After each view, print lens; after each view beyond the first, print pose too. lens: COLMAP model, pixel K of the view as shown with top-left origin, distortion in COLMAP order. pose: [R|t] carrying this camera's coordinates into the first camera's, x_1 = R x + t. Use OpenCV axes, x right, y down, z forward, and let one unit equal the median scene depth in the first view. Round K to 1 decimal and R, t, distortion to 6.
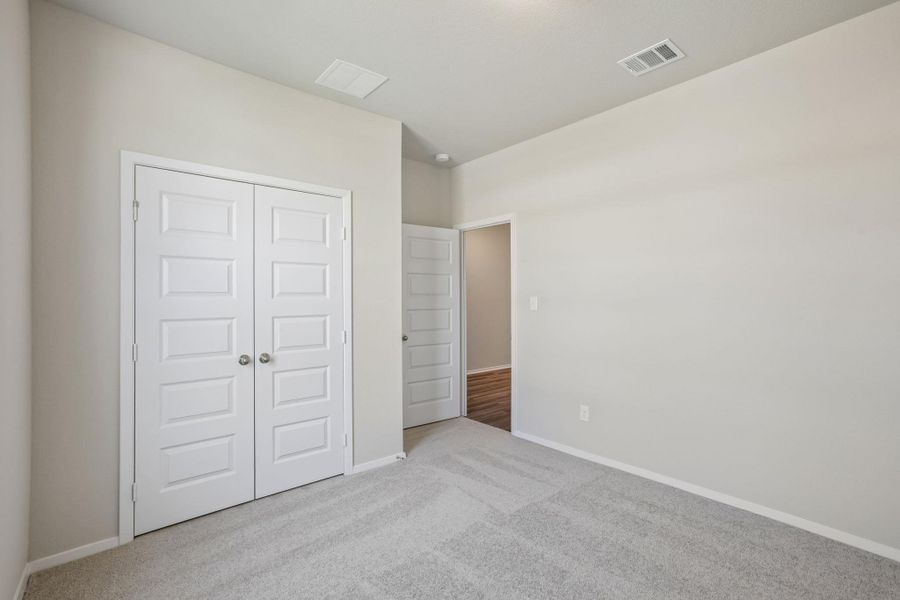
lens RADIAL K [[406.2, 0, 454.0], [0, 406.2, 296.6], [0, 0, 1]] dist [-0.049671, 0.017866]
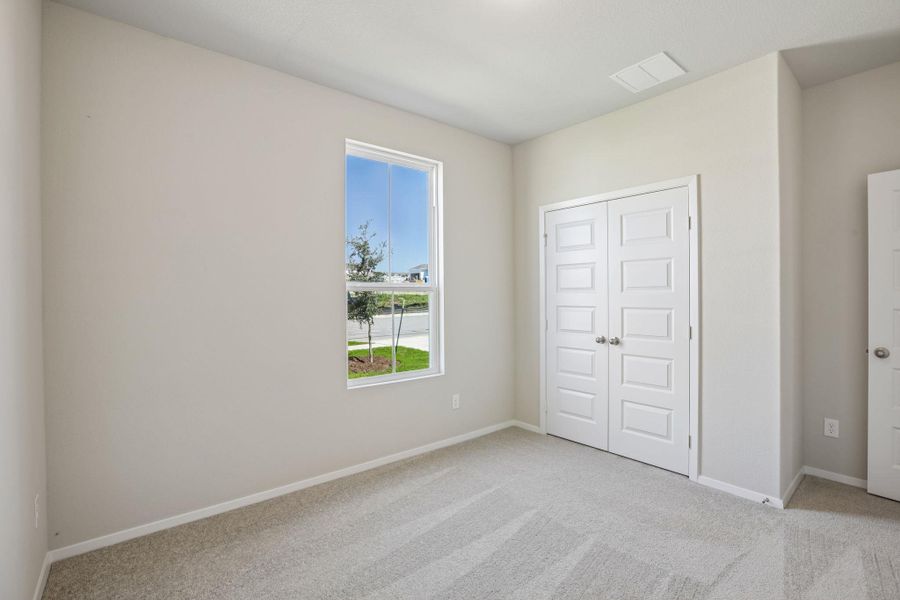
lens RADIAL K [[406.2, 0, 454.0], [0, 406.2, 296.6], [0, 0, 1]] dist [-0.049671, 0.017866]
pose [[-0.022066, 0.011677, -0.999688, 0.749175], [0.010884, 0.999875, 0.011439, -0.000961], [0.999697, -0.010628, -0.022190, 0.526380]]
